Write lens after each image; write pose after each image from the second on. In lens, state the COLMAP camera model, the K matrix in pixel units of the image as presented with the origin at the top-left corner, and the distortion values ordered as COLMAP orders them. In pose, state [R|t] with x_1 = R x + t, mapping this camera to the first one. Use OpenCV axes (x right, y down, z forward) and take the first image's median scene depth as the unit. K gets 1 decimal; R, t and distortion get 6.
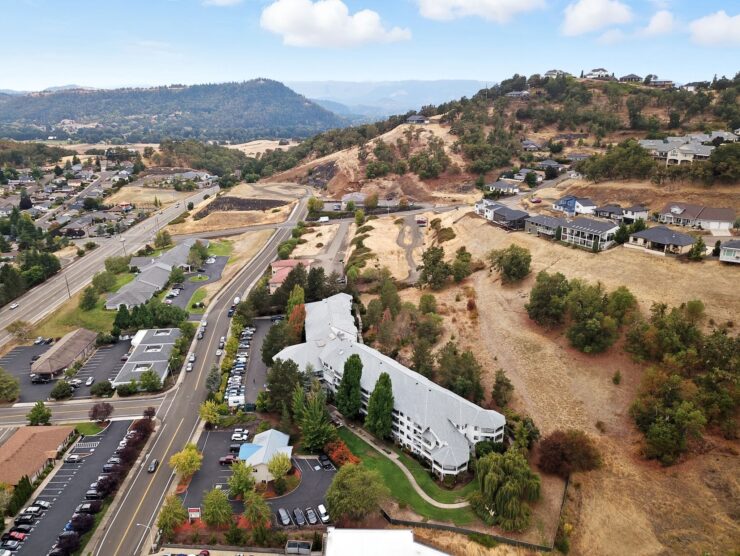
lens RADIAL K [[565.4, 0, 367.3], [0, 565.4, 277.7], [0, 0, 1]] dist [0.013882, -0.012519]
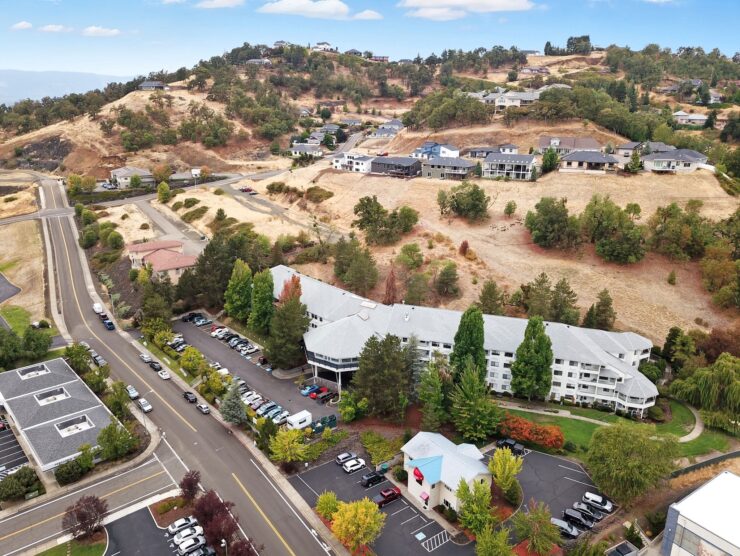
lens RADIAL K [[565.4, 0, 367.3], [0, 565.4, 277.7], [0, 0, 1]] dist [0.013882, -0.012519]
pose [[0.817187, -0.159159, 0.553962, -0.204542], [0.157068, 0.986236, 0.051655, 0.012713], [-0.554558, 0.044798, 0.830938, 0.160969]]
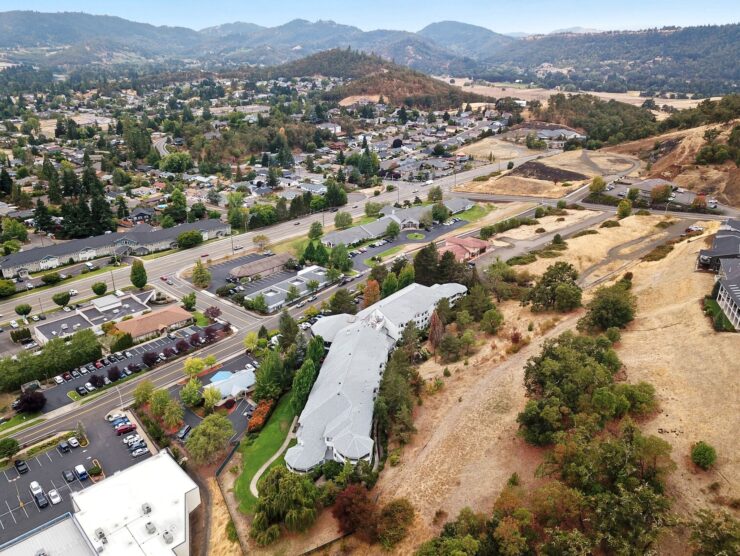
lens RADIAL K [[565.4, 0, 367.3], [0, 565.4, 277.7], [0, 0, 1]] dist [0.013882, -0.012519]
pose [[0.704756, 0.276964, -0.653154, 0.252951], [-0.217006, 0.960679, 0.173217, -0.061619], [0.675447, 0.019663, 0.737147, 0.101280]]
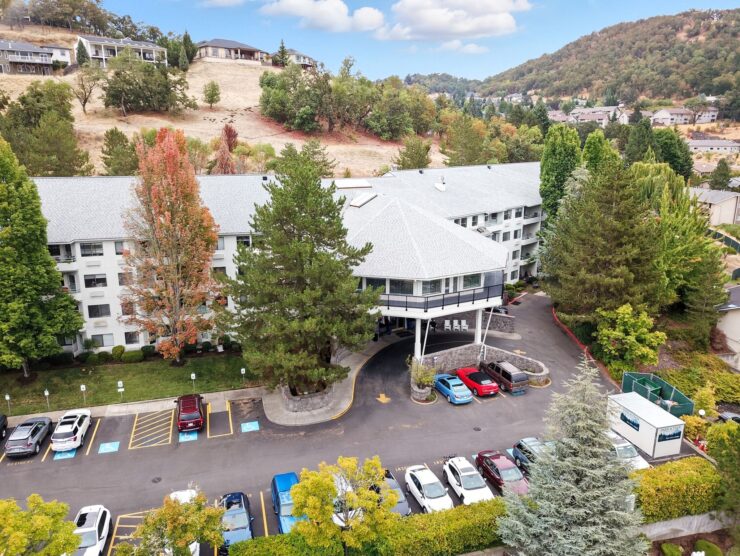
lens RADIAL K [[565.4, 0, 367.3], [0, 565.4, 277.7], [0, 0, 1]] dist [0.013882, -0.012519]
pose [[-0.159320, -0.232455, 0.959469, -0.167160], [0.288569, 0.918472, 0.270440, 0.030275], [-0.944111, 0.319960, -0.079252, 0.445273]]
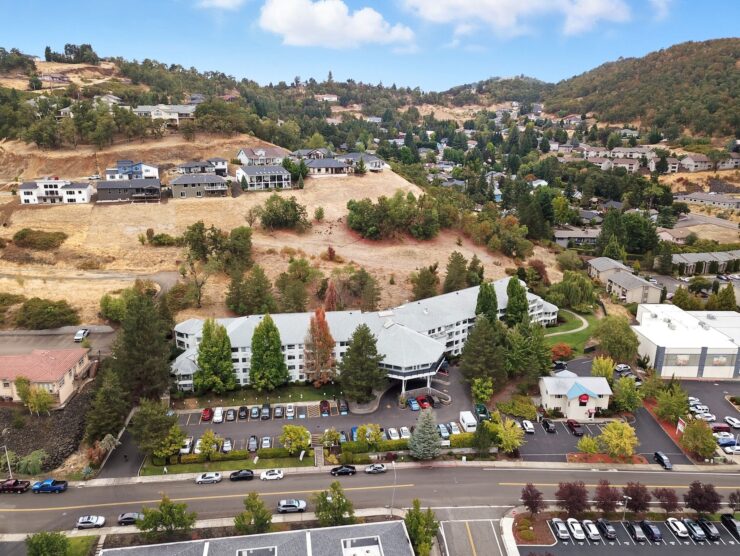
lens RADIAL K [[565.4, 0, 367.3], [0, 565.4, 277.7], [0, 0, 1]] dist [0.013882, -0.012519]
pose [[-0.026853, -0.268125, 0.963010, -0.346030], [0.282967, 0.921917, 0.264574, -0.067317], [-0.958754, 0.279604, 0.051114, 0.417631]]
